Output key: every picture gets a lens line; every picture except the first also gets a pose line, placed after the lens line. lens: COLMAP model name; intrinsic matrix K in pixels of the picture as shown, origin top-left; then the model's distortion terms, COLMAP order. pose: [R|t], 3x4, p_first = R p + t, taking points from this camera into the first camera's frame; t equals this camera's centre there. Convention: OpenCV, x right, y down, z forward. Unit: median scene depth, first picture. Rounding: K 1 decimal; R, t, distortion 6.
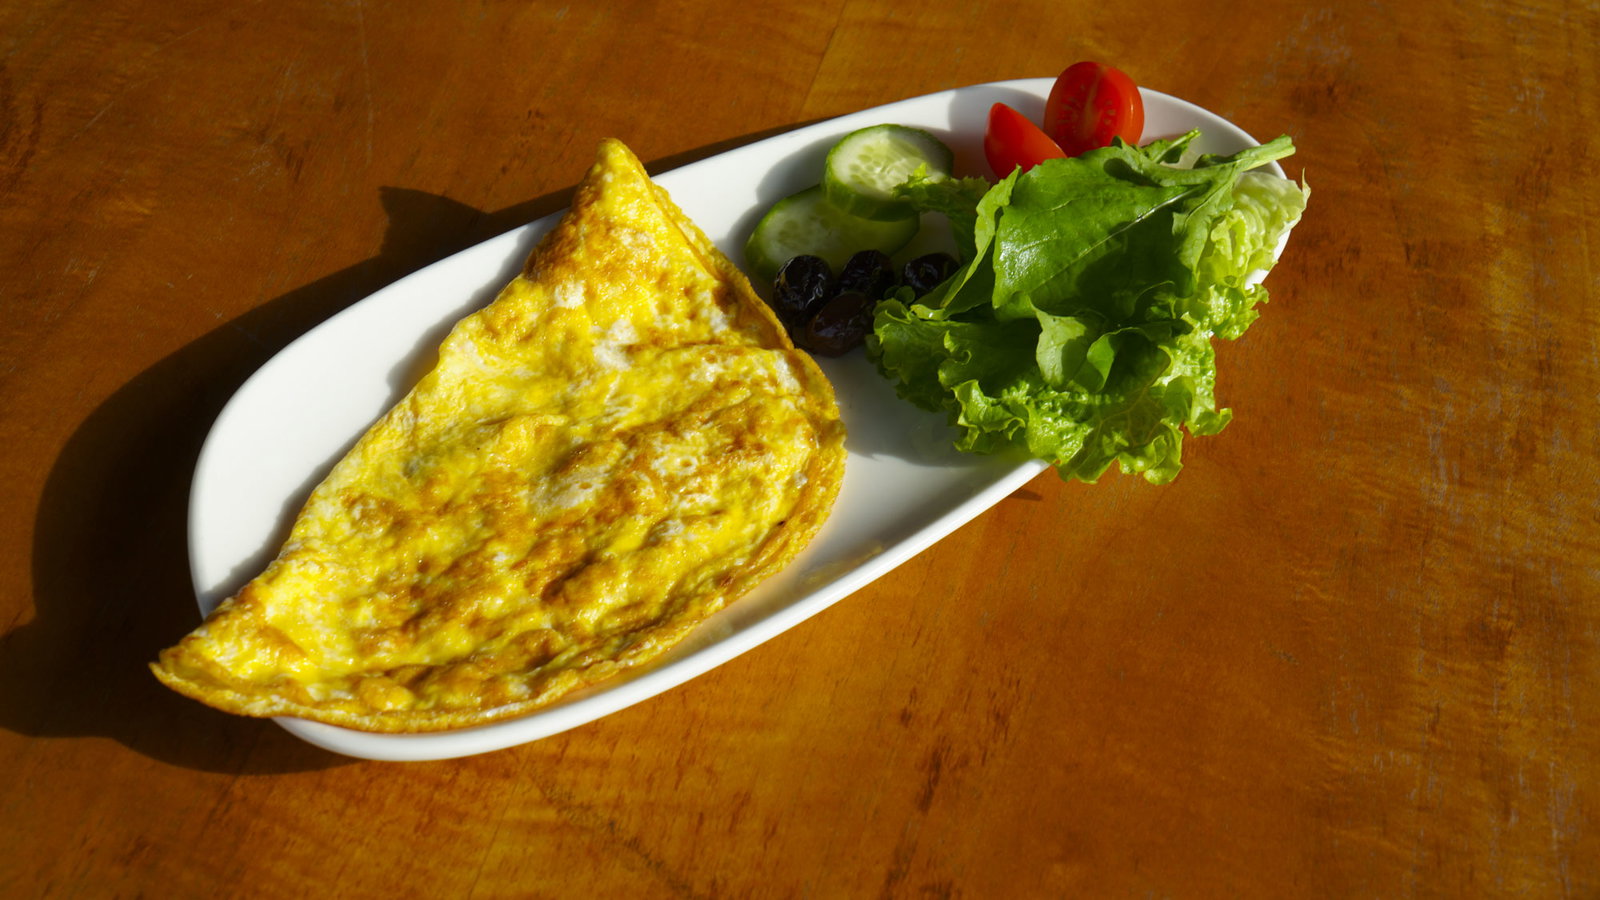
lens RADIAL K [[2700.2, 0, 806.8], [0, 2700.2, 445.0], [0, 0, 1]] dist [-0.015699, 0.000000]
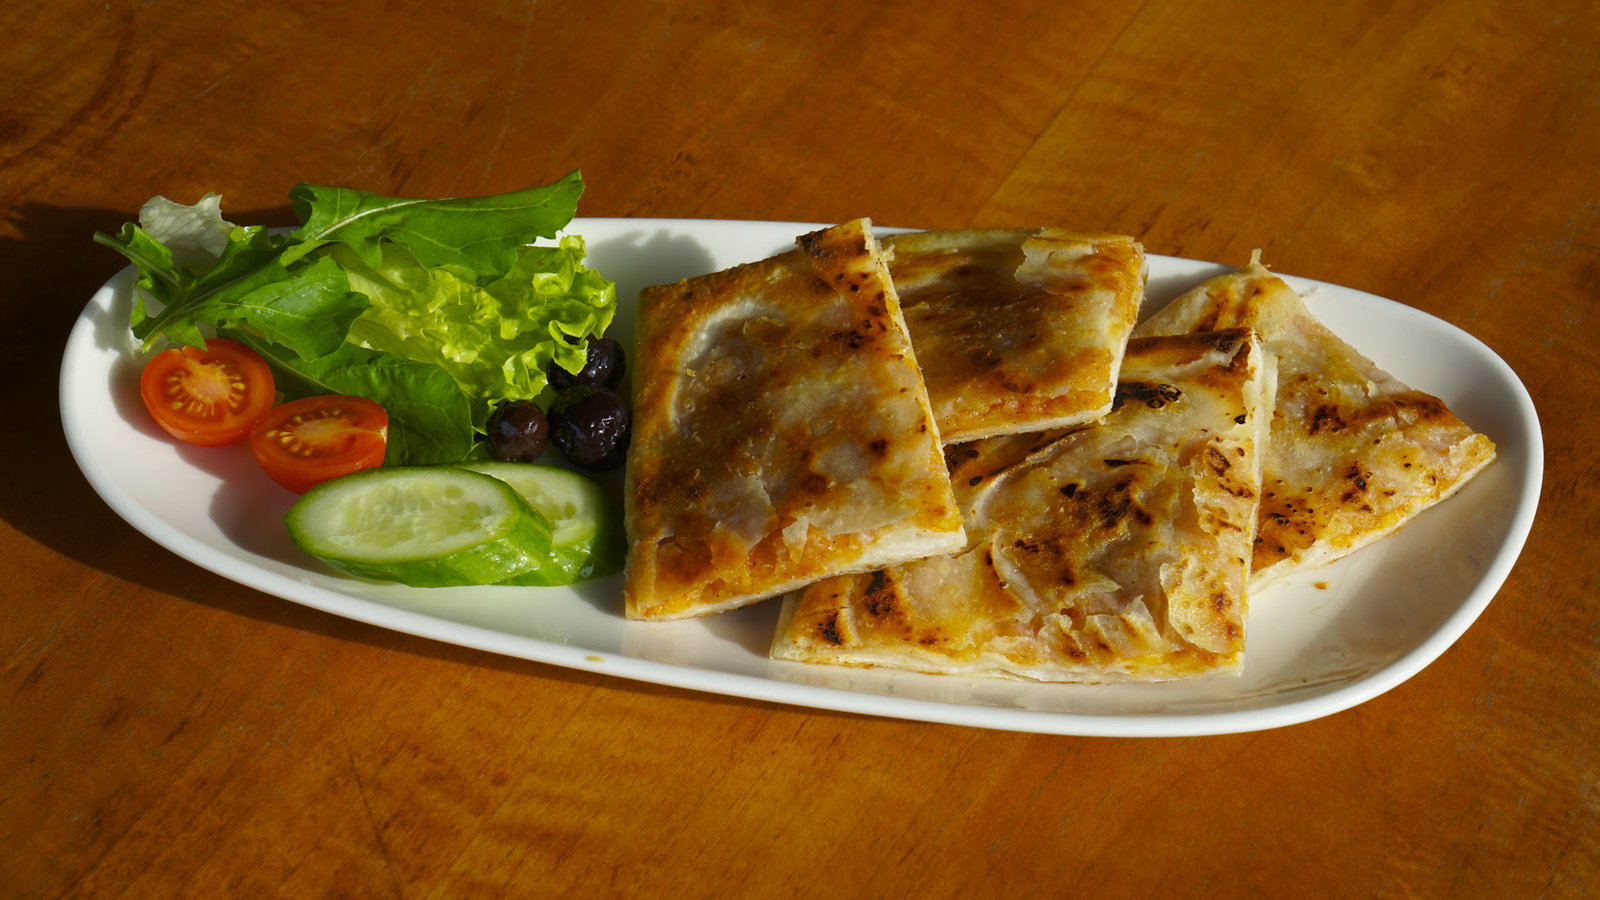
lens RADIAL K [[2974.3, 0, 804.5], [0, 2974.3, 446.1], [0, 0, 1]] dist [-0.015952, 0.000000]
pose [[0.967624, 0.168893, -0.187562, 0.144427], [-0.169129, 0.985482, 0.014862, -0.055803], [0.187349, 0.017341, 0.982140, 0.069367]]
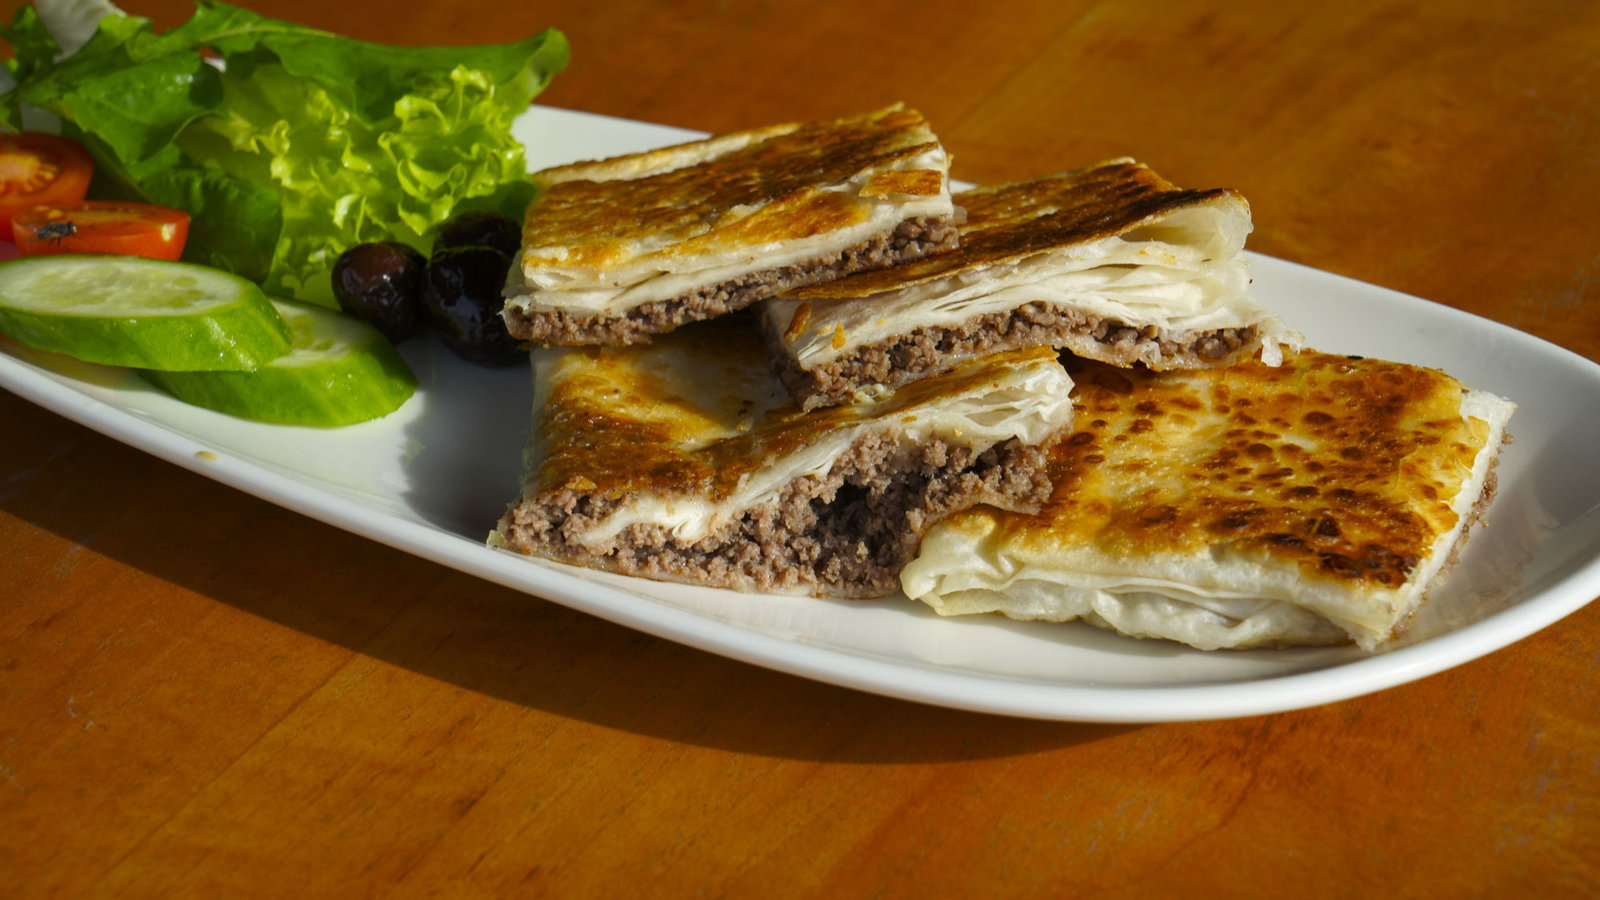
lens RADIAL K [[3174.2, 0, 785.1], [0, 3174.2, 447.9], [0, 0, 1]] dist [-0.018305, 0.000000]
pose [[0.976063, 0.065869, -0.207275, 0.168646], [-0.116359, 0.963322, -0.241807, 0.098990], [0.183745, 0.260137, 0.947928, 0.346067]]
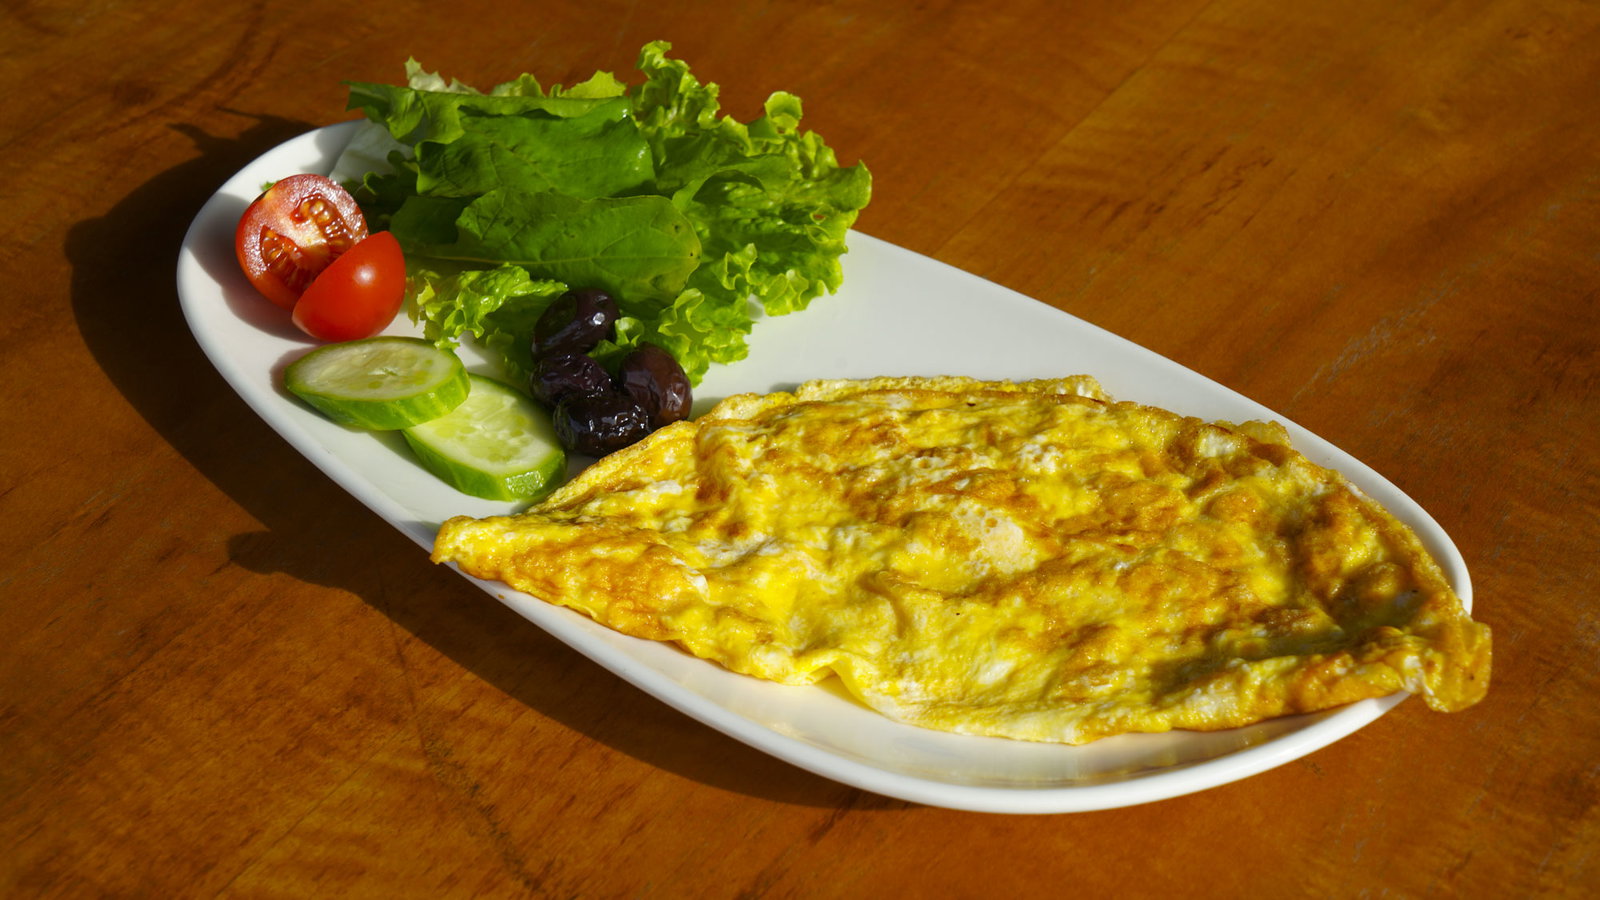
lens RADIAL K [[3174.2, 0, 799.9], [0, 3174.2, 457.4], [0, 0, 1]] dist [-0.018305, 0.000000]
pose [[0.935066, 0.142075, -0.324756, 0.297147], [-0.175226, 0.981662, -0.075068, 0.076251], [0.308136, 0.127100, 0.942814, 0.011066]]
